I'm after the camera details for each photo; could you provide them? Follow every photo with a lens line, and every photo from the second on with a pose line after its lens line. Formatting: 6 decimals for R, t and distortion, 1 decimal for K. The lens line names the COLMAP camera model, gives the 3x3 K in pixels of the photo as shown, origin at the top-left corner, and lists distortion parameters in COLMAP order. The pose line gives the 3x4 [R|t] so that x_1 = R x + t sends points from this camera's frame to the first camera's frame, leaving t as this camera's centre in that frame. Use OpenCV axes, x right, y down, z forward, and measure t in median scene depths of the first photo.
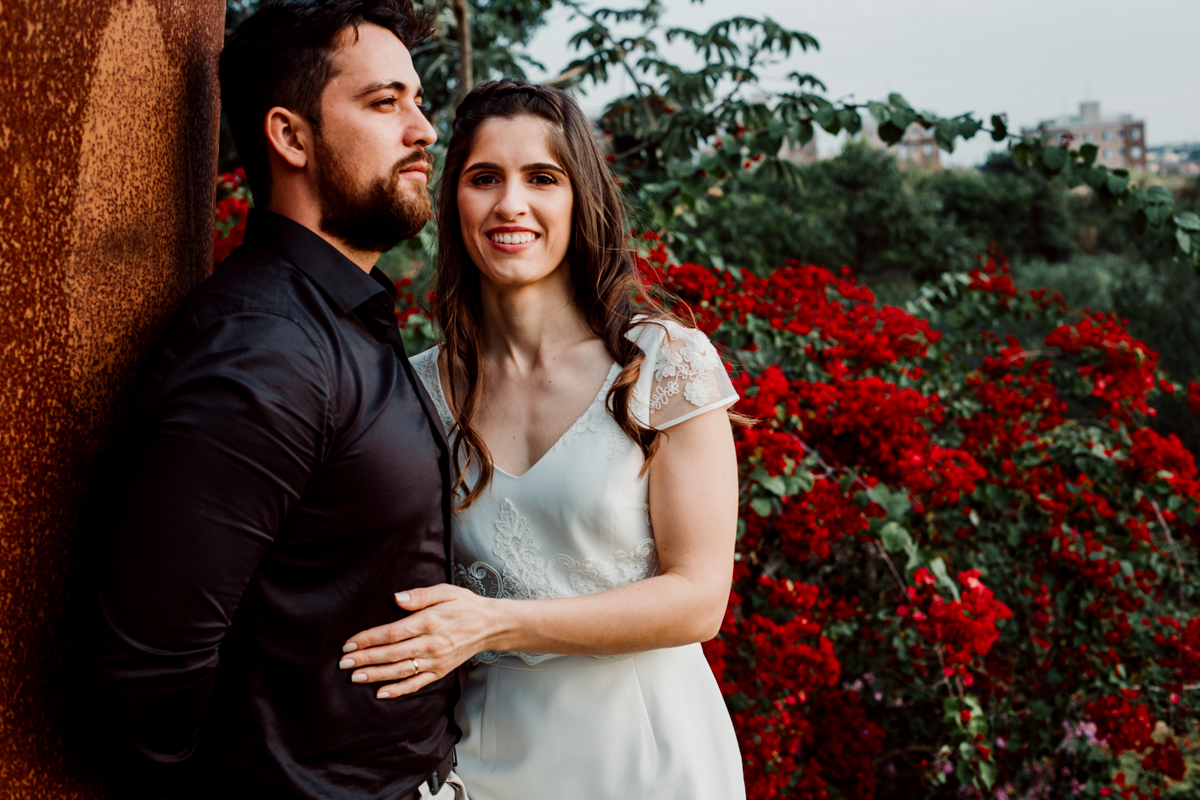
lens RADIAL K [[1743.2, 0, 600.0], [0, 1743.2, 375.4], [0, 0, 1]] dist [-0.106697, 0.078247]
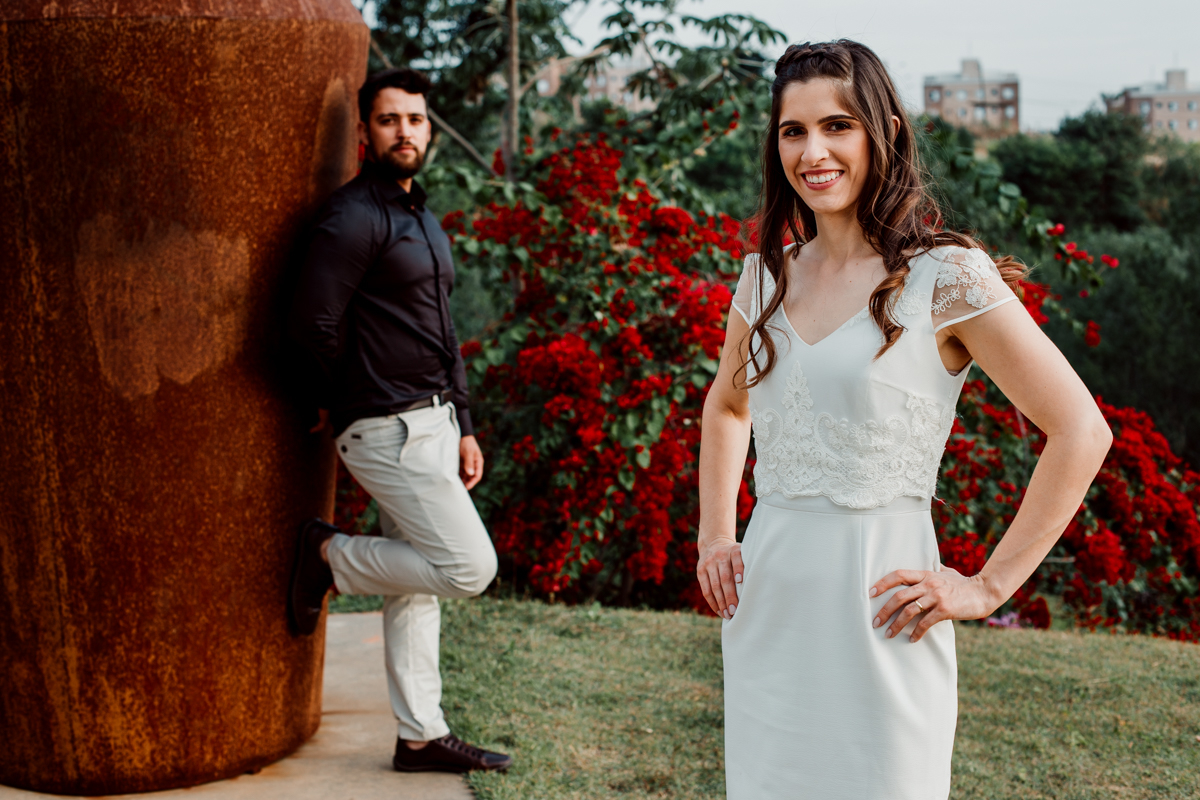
lens RADIAL K [[1743.2, 0, 600.0], [0, 1743.2, 375.4], [0, 0, 1]] dist [-0.106697, 0.078247]
pose [[0.998324, 0.041153, -0.040695, 0.040729], [-0.039989, 0.998779, 0.029007, 0.019408], [0.041839, -0.027331, 0.998750, -0.222370]]
